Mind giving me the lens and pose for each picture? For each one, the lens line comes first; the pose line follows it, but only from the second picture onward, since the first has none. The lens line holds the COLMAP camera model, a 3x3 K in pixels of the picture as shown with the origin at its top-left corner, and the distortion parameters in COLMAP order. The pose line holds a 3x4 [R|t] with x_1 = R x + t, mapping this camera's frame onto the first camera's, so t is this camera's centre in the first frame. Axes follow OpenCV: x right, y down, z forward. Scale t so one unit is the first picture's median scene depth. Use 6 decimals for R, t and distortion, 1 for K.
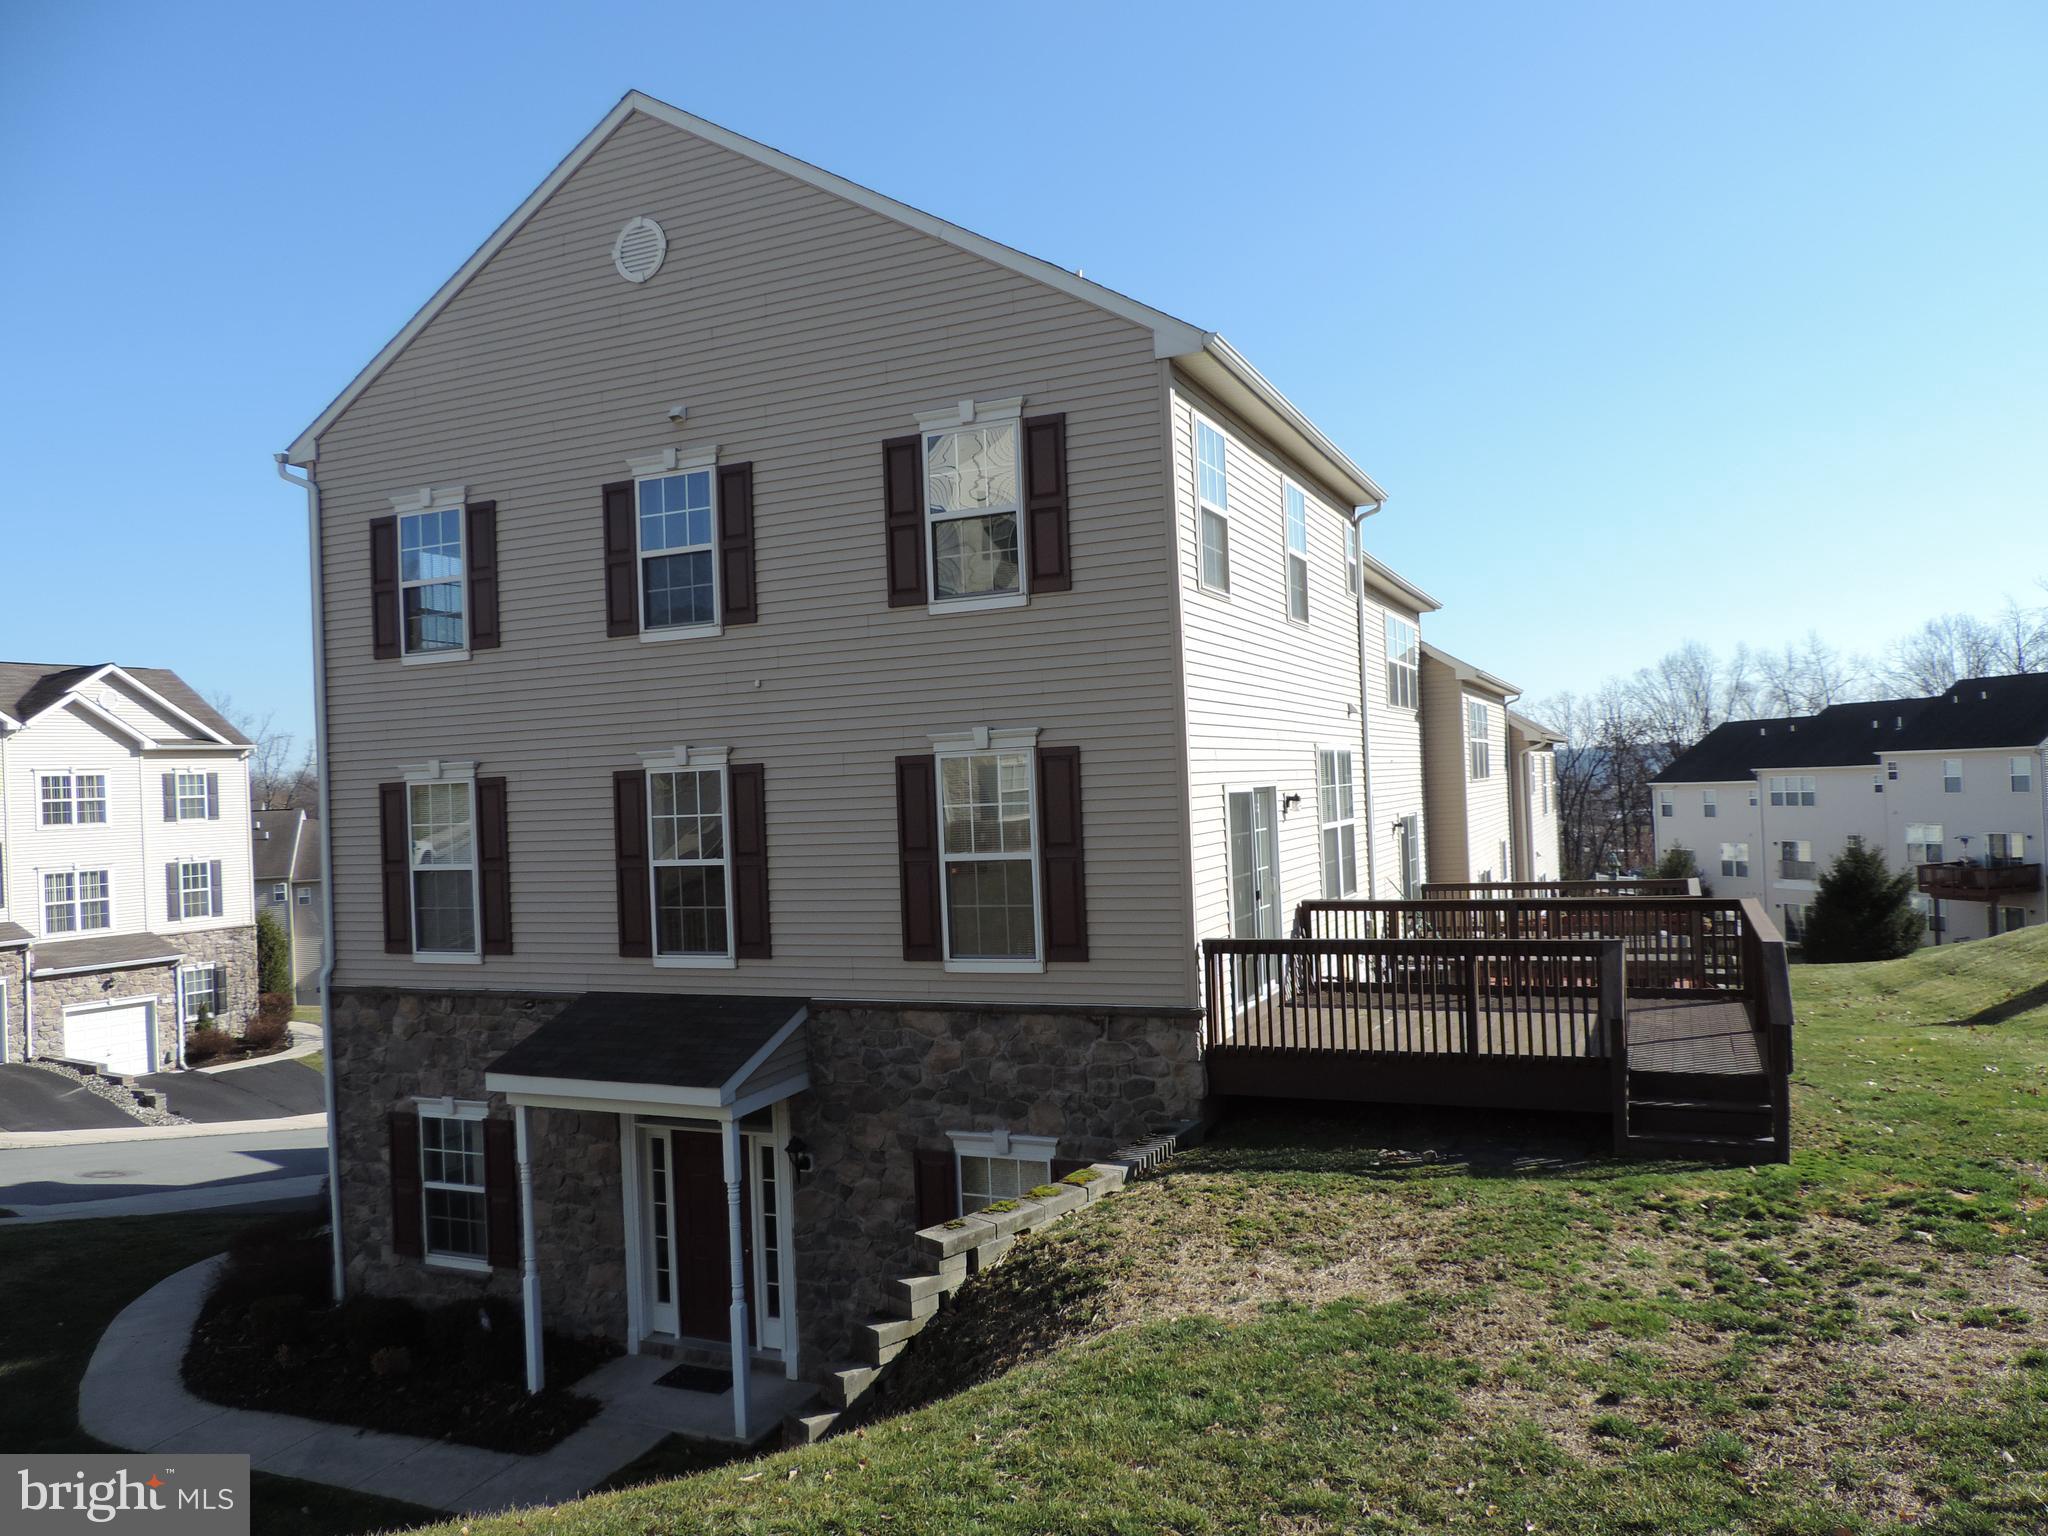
lens RADIAL K [[1430.9, 0, 1028.5], [0, 1430.9, 779.3], [0, 0, 1]] dist [-0.018045, -0.003627]
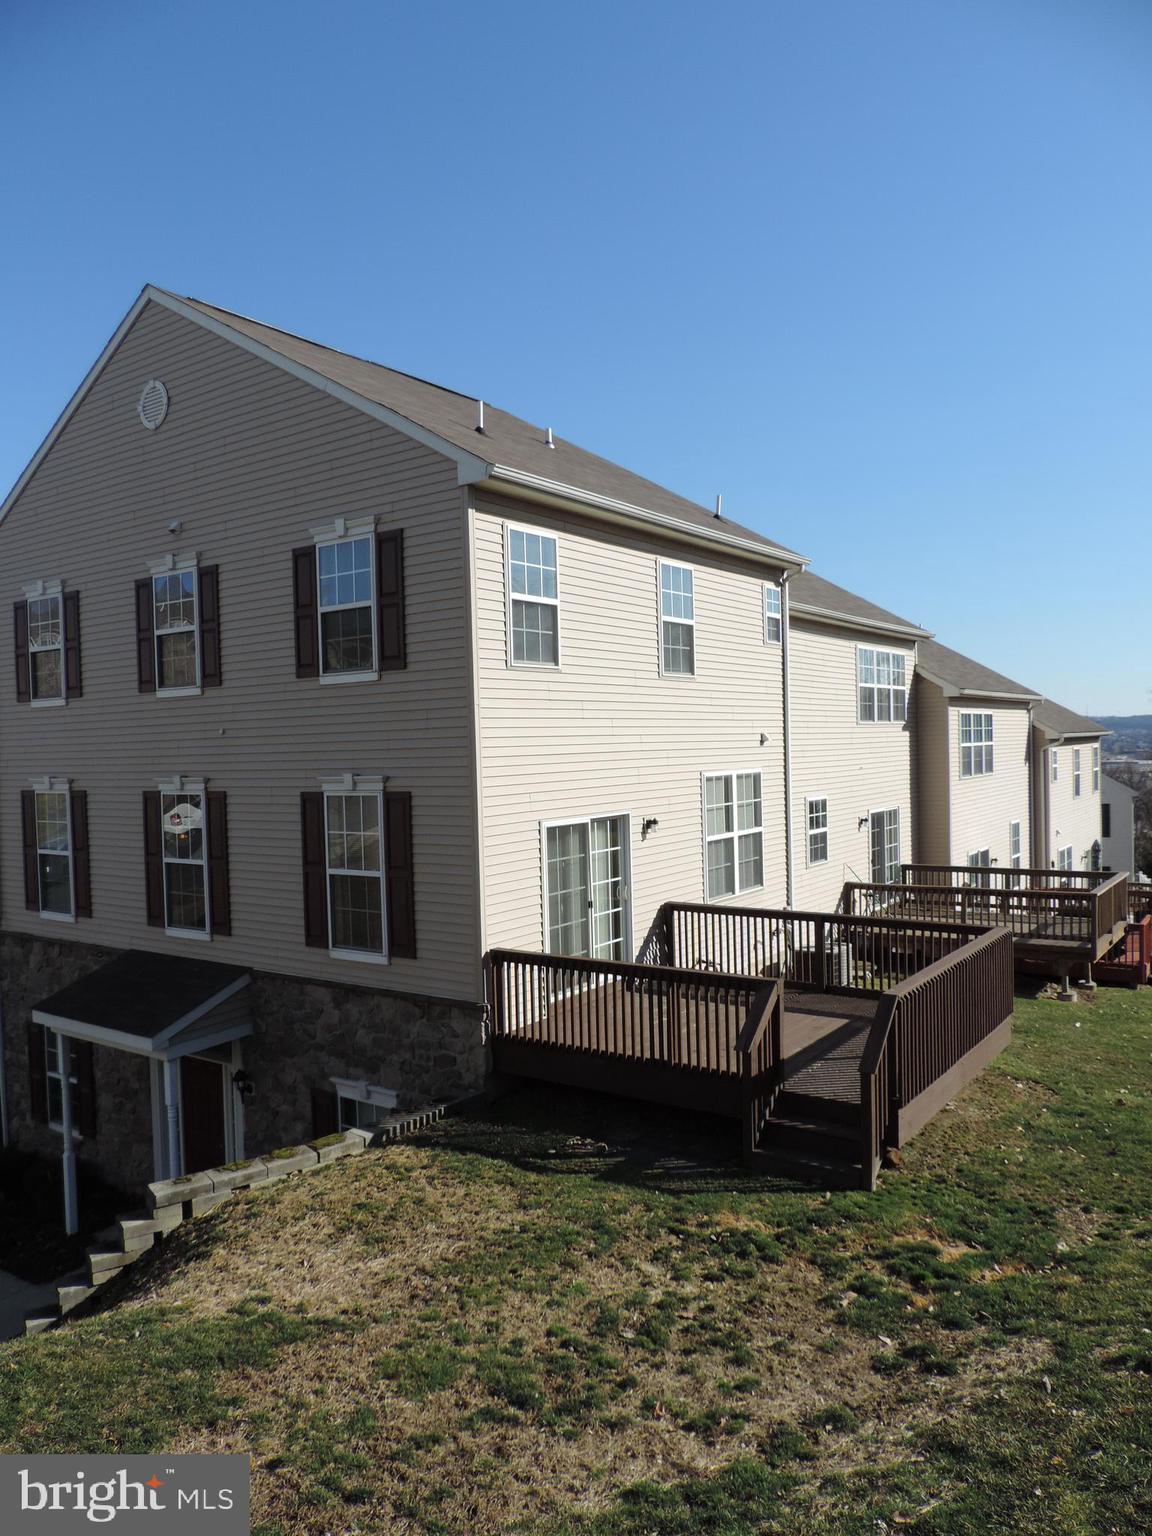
lens RADIAL K [[1073.2, 0, 571.1], [0, 1073.2, 775.5], [0, 0, 1]] dist [-0.018045, -0.003627]
pose [[0.980014, 0.020076, -0.197915, 0.349010], [-0.011930, 0.999035, 0.042266, -0.076318], [0.198573, -0.039060, 0.979307, 0.086855]]
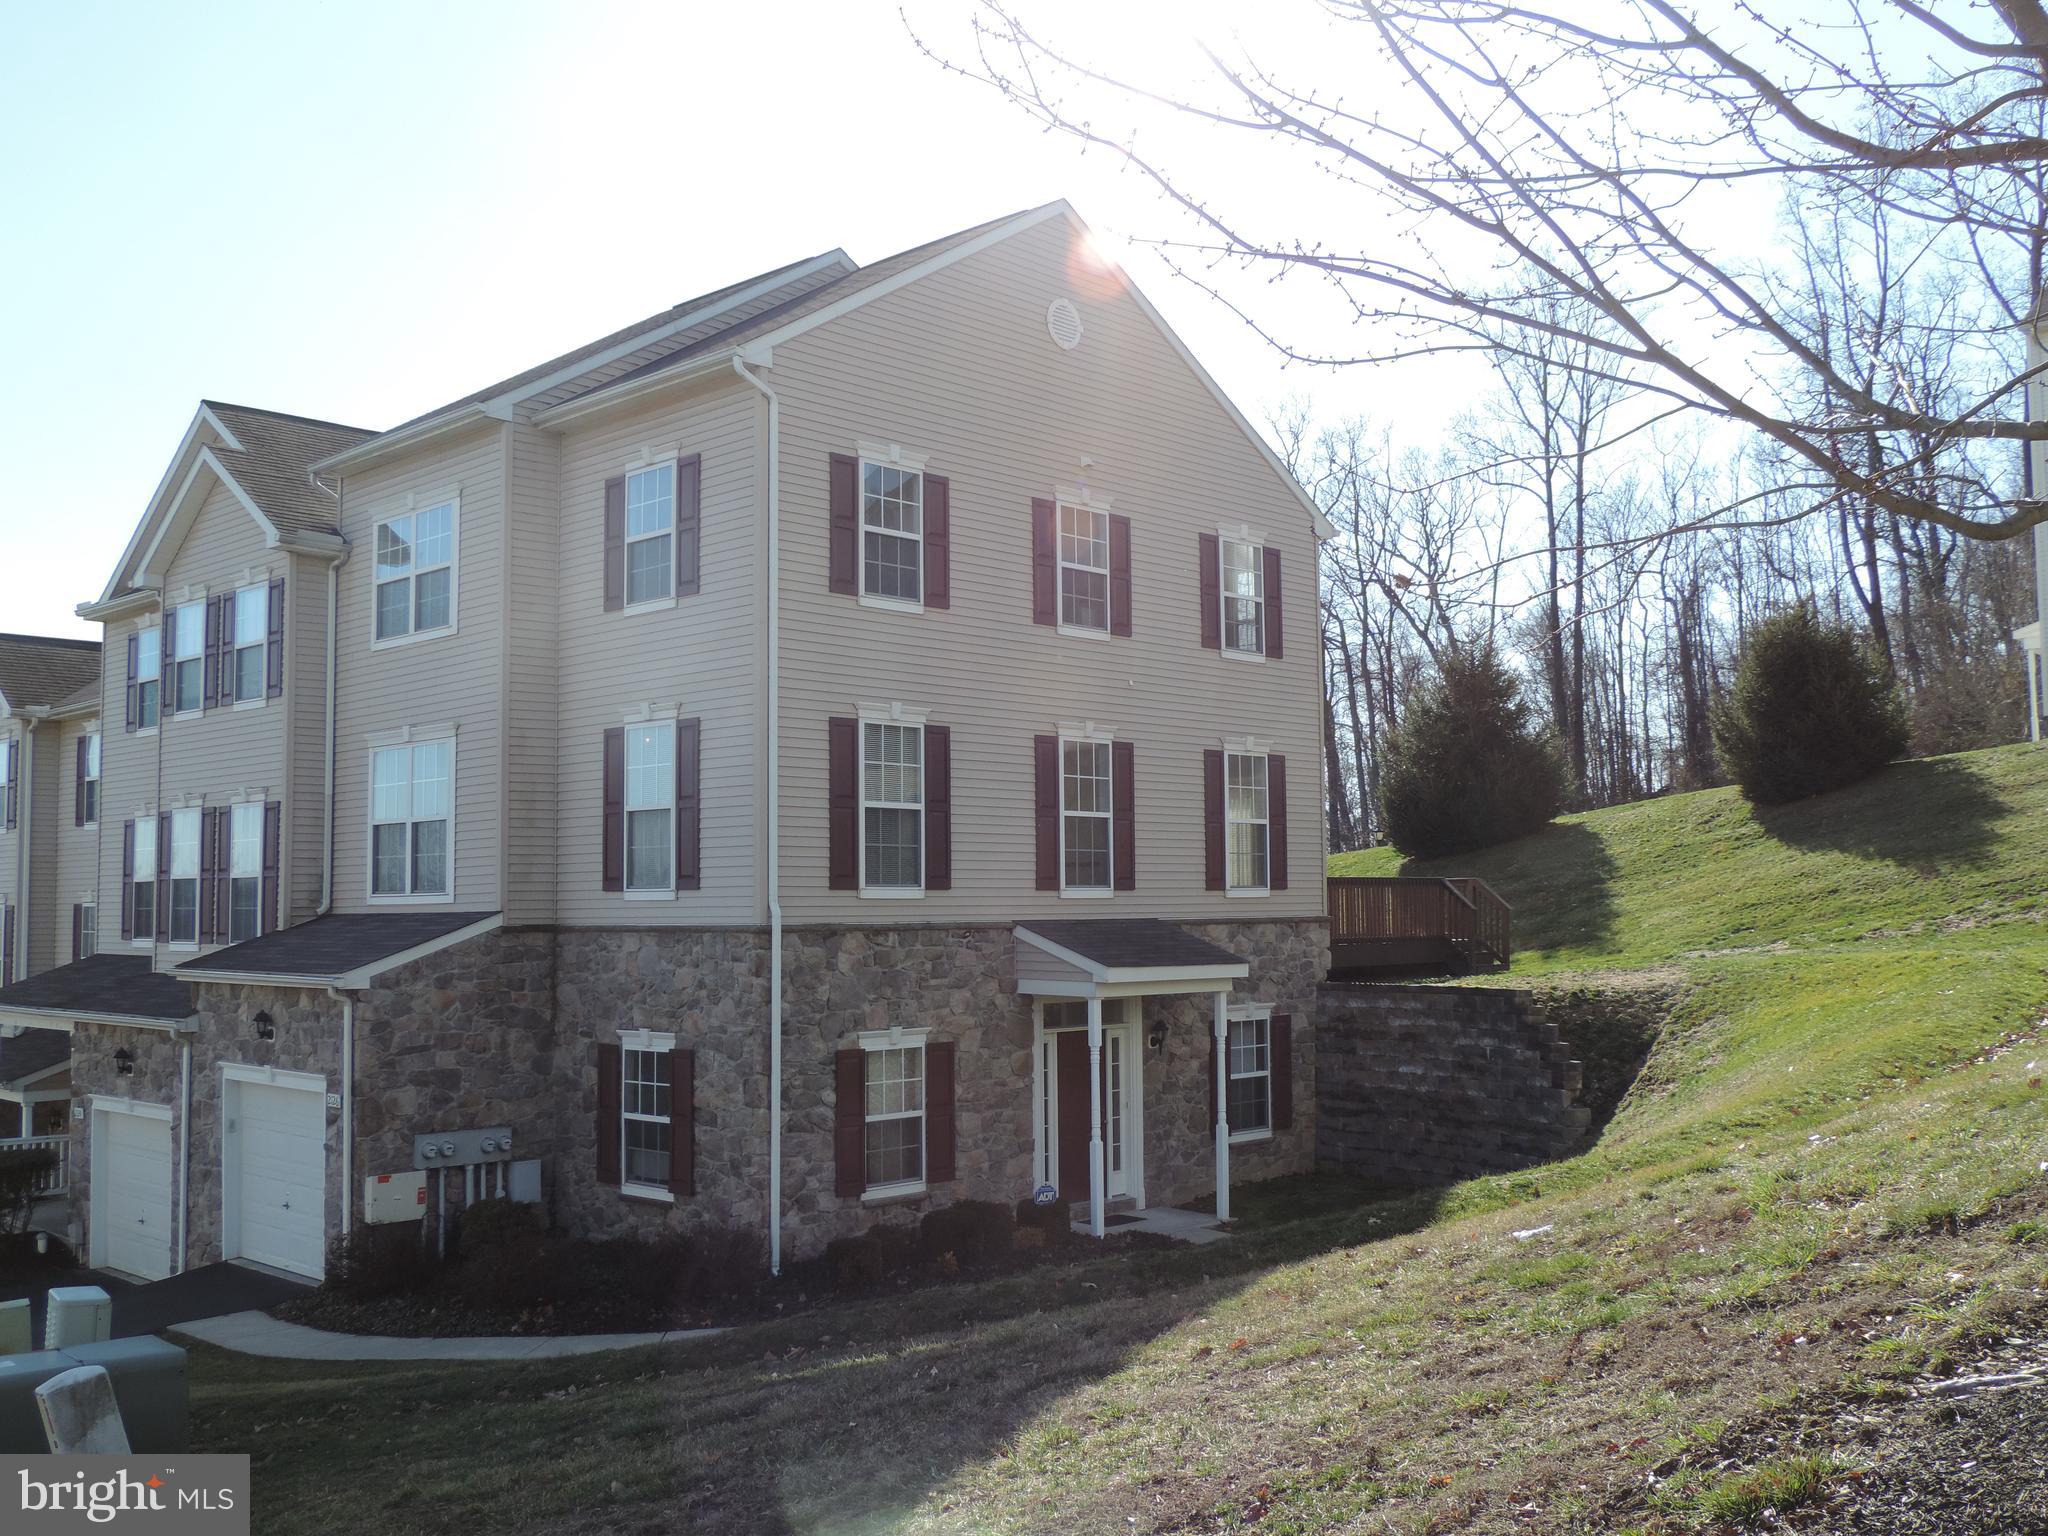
lens RADIAL K [[1938.0, 0, 1024.0], [0, 1938.0, 768.0], [0, 0, 1]] dist [-0.050636, 0.003314]
pose [[0.342766, 0.104967, 0.933538, -2.008856], [-0.013814, 0.994194, -0.106715, 0.217528], [-0.939319, 0.023682, 0.342225, 0.505305]]
